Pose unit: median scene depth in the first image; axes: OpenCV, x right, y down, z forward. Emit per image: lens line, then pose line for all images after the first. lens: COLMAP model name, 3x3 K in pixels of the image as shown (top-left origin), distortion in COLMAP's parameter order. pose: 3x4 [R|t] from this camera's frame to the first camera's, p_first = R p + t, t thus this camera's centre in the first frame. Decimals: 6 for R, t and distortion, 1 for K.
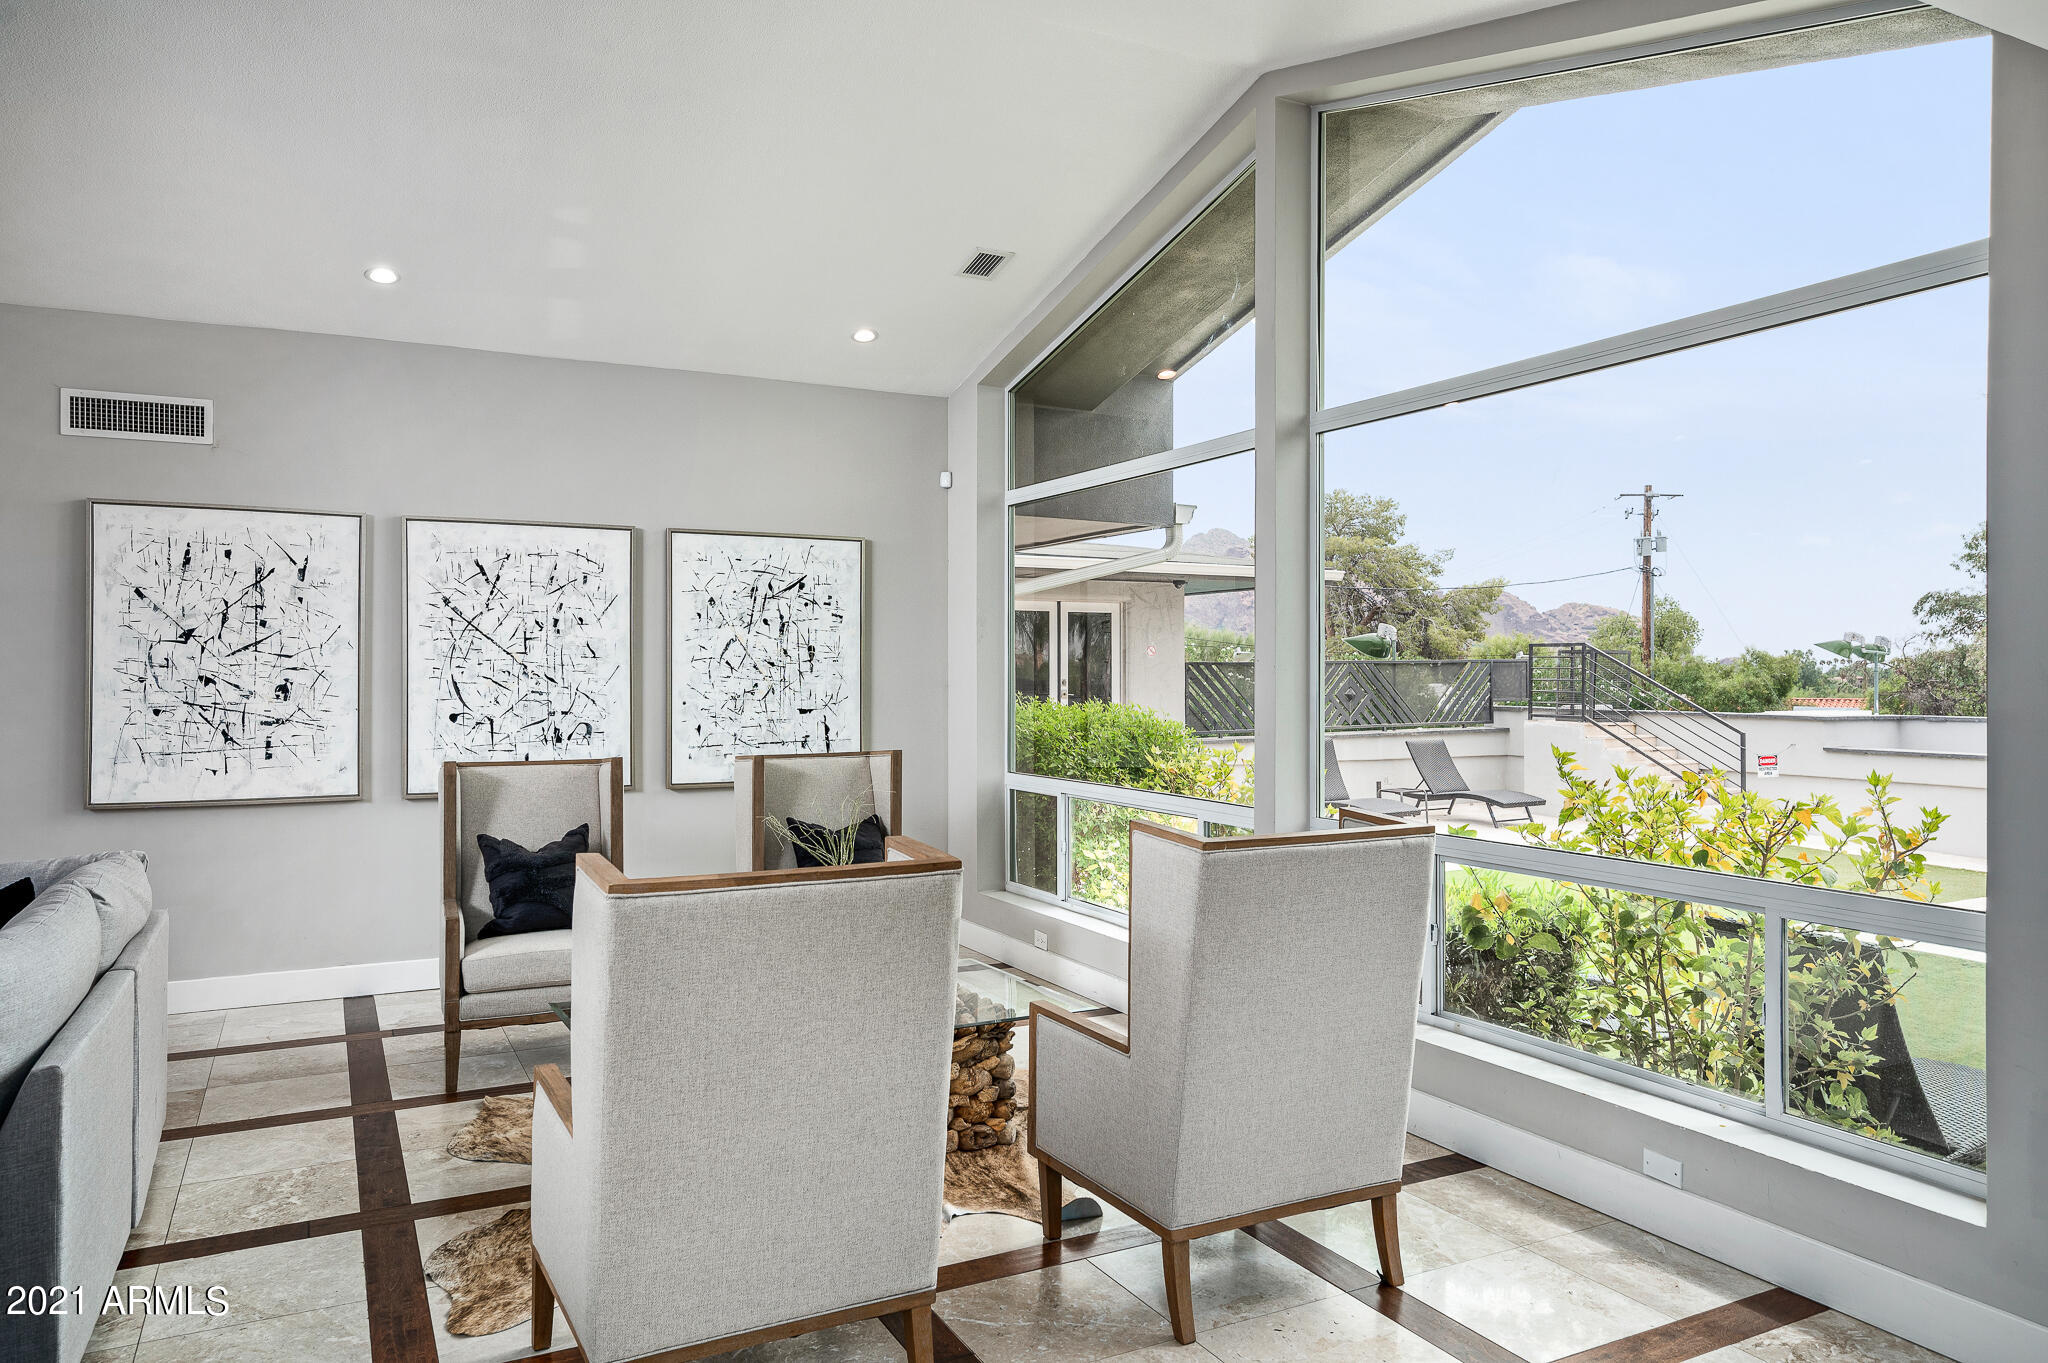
lens RADIAL K [[1345.1, 0, 1021.3], [0, 1345.1, 673.1], [0, 0, 1]] dist [0.000288, -0.001660]
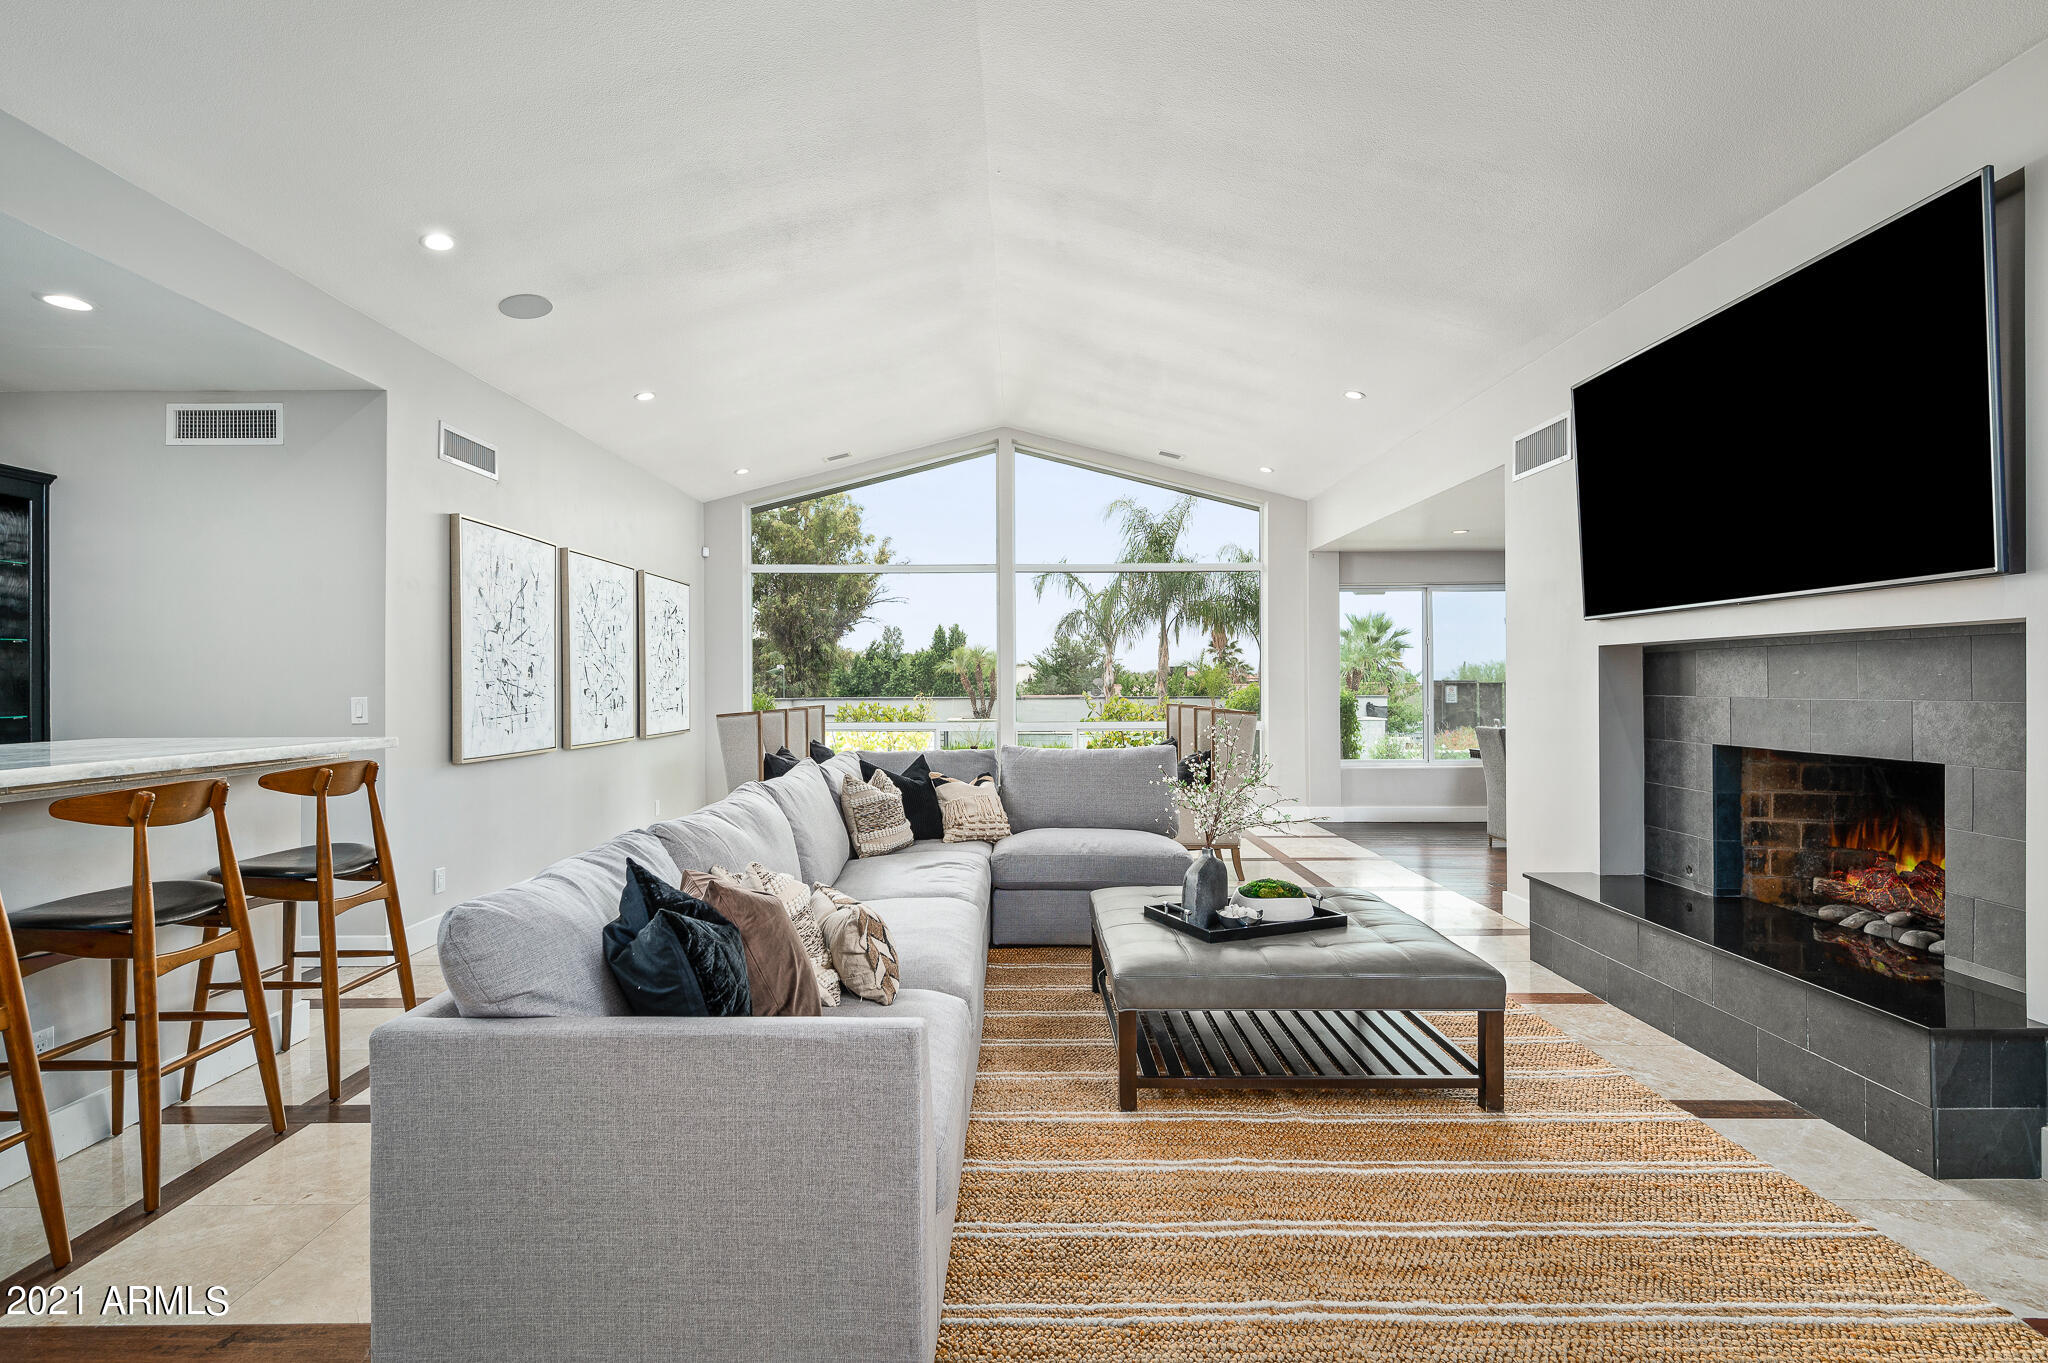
lens RADIAL K [[941.5, 0, 1035.7], [0, 941.5, 683.1], [0, 0, 1]] dist [0.007597, -0.001930]
pose [[0.457737, -0.002307, 0.889085, -1.081395], [0.003165, 0.999995, 0.000965, 0.024247], [-0.889082, 0.002373, 0.457742, 0.111543]]
